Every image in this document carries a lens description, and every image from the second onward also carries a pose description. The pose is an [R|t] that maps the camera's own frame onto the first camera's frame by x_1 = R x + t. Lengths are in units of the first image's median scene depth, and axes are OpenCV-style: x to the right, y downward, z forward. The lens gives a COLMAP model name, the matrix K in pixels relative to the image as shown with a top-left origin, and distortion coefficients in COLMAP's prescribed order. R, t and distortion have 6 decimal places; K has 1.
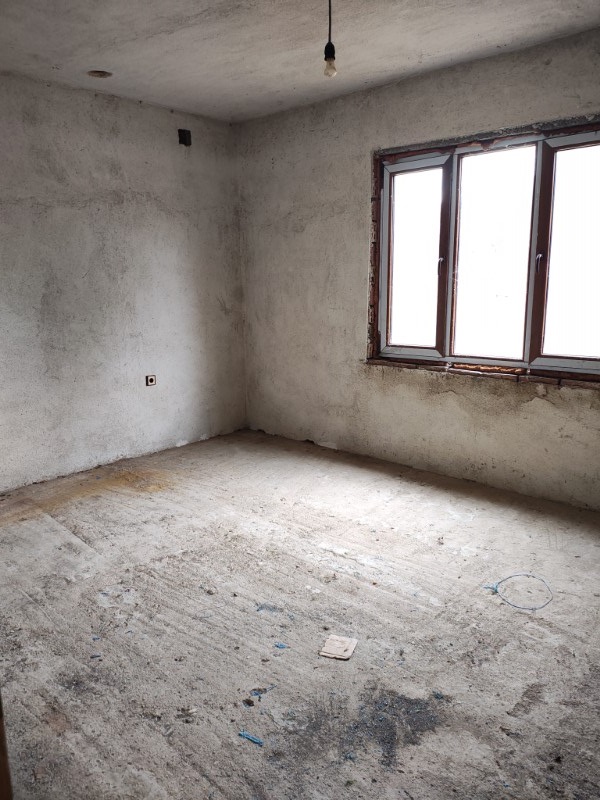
lens RADIAL K [[591.0, 0, 295.6], [0, 591.0, 427.6], [0, 0, 1]] dist [0.058719, -0.103139]
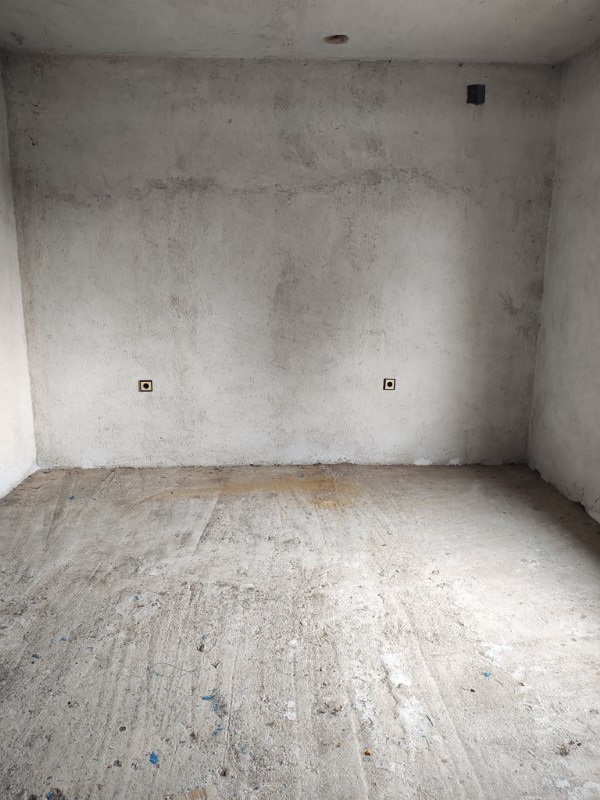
lens RADIAL K [[591.0, 0, 286.0], [0, 591.0, 414.3], [0, 0, 1]] dist [0.058719, -0.103139]
pose [[0.692771, 0.189362, -0.695853, 0.284715], [-0.186826, 0.979094, 0.080442, -0.082444], [0.696538, 0.074276, 0.713665, 0.287133]]
